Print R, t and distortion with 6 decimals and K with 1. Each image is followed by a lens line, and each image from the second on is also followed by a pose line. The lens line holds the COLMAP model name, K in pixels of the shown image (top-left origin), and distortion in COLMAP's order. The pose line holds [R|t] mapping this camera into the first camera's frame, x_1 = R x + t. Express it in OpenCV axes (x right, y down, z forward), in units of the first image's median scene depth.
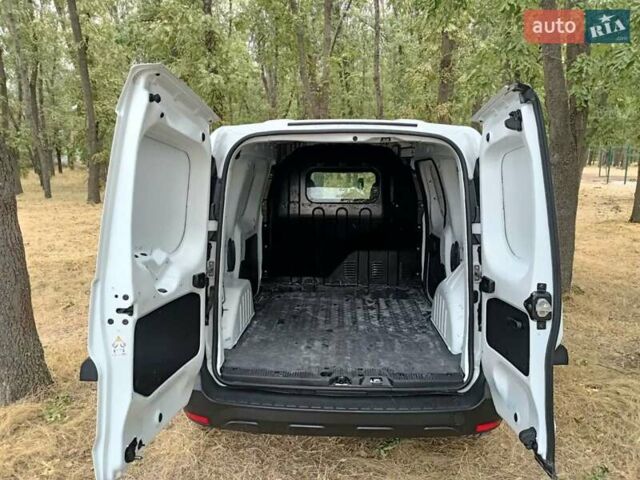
lens RADIAL K [[469.5, 0, 320.0], [0, 469.5, 240.0], [0, 0, 1]] dist [-0.002824, -0.003285]
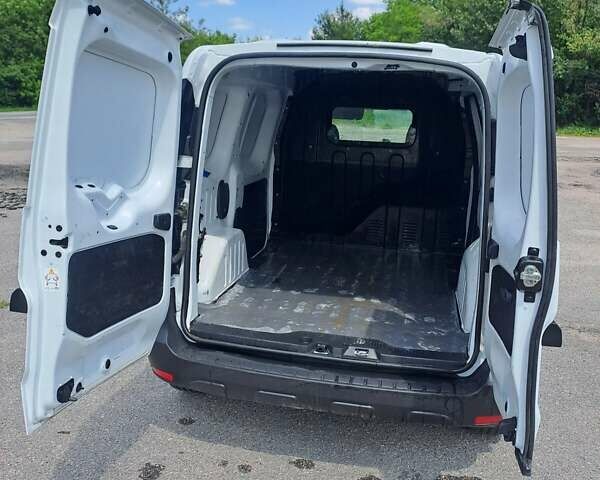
lens RADIAL K [[580.5, 0, 300.0], [0, 580.5, 240.0], [0, 0, 1]] dist [0.038039, -0.008374]
pose [[0.988537, 0.070401, -0.133563, 0.149028], [-0.059619, 0.994758, 0.083078, 0.013334], [0.138711, -0.074163, 0.987552, -0.060723]]
